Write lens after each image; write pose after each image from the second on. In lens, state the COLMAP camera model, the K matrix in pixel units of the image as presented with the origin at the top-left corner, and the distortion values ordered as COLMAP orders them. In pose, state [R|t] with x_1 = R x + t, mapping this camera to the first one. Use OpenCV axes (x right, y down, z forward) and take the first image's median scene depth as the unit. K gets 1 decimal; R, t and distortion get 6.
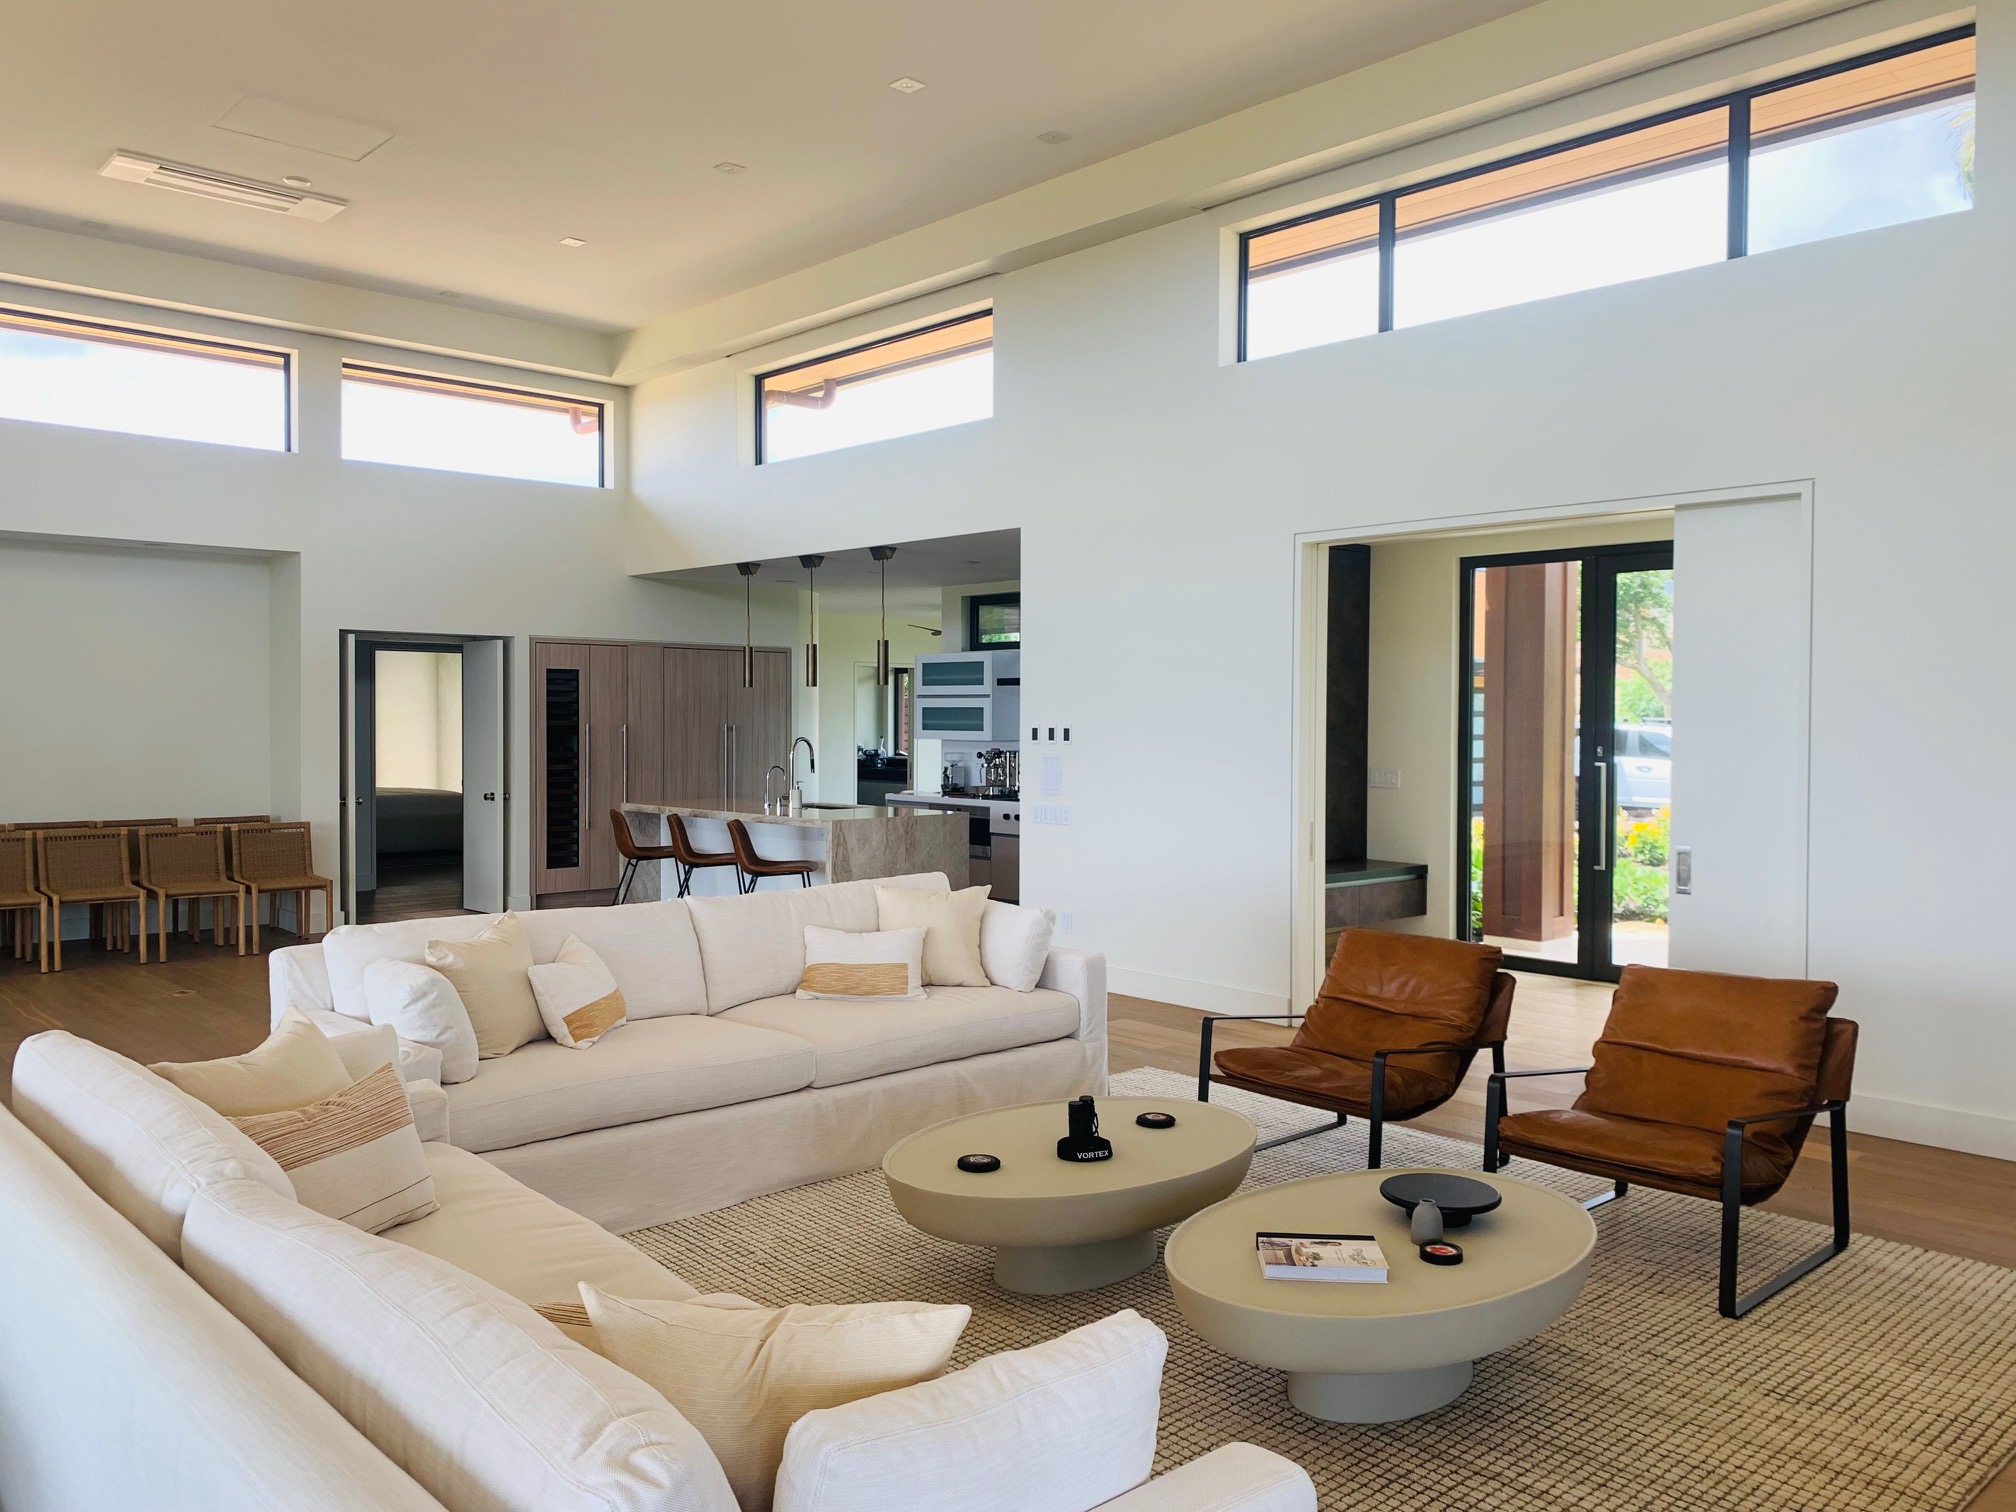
lens RADIAL K [[1551.7, 0, 1008.0], [0, 1551.7, 756.0], [0, 0, 1]] dist [0.071759, -0.138627]
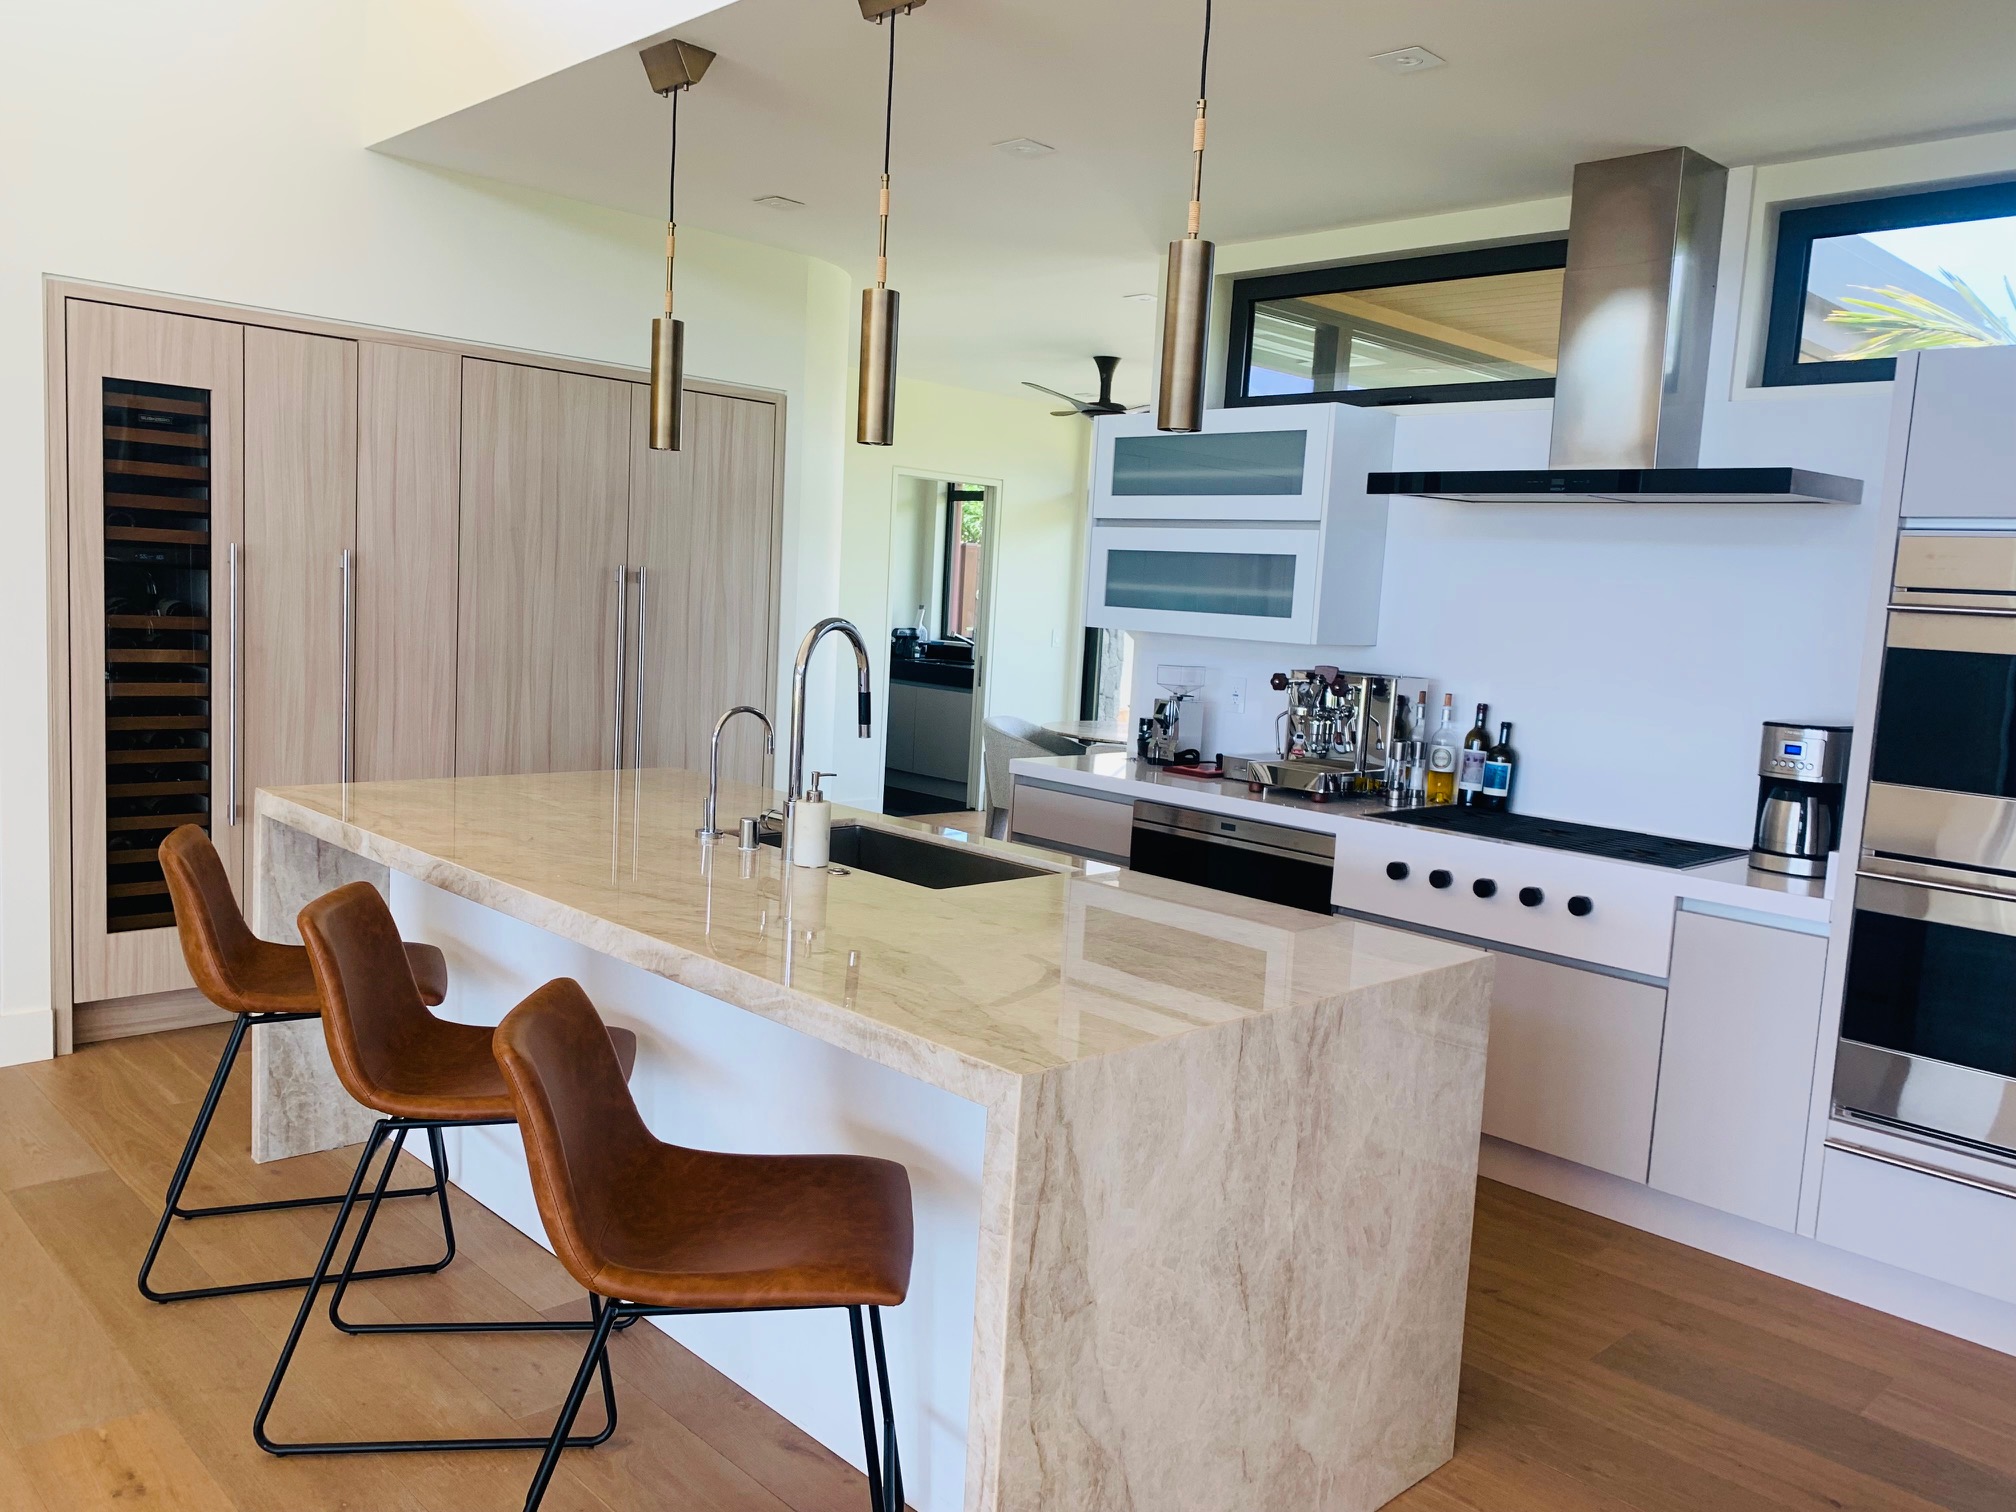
lens RADIAL K [[1542.2, 0, 1005.3], [0, 1542.2, 760.8], [0, 0, 1]] dist [0.059826, -0.102120]
pose [[0.998464, 0.049563, 0.024758, -0.092979], [-0.051554, 0.994824, 0.087565, -0.010756], [-0.020290, -0.088706, 0.995851, 0.618797]]
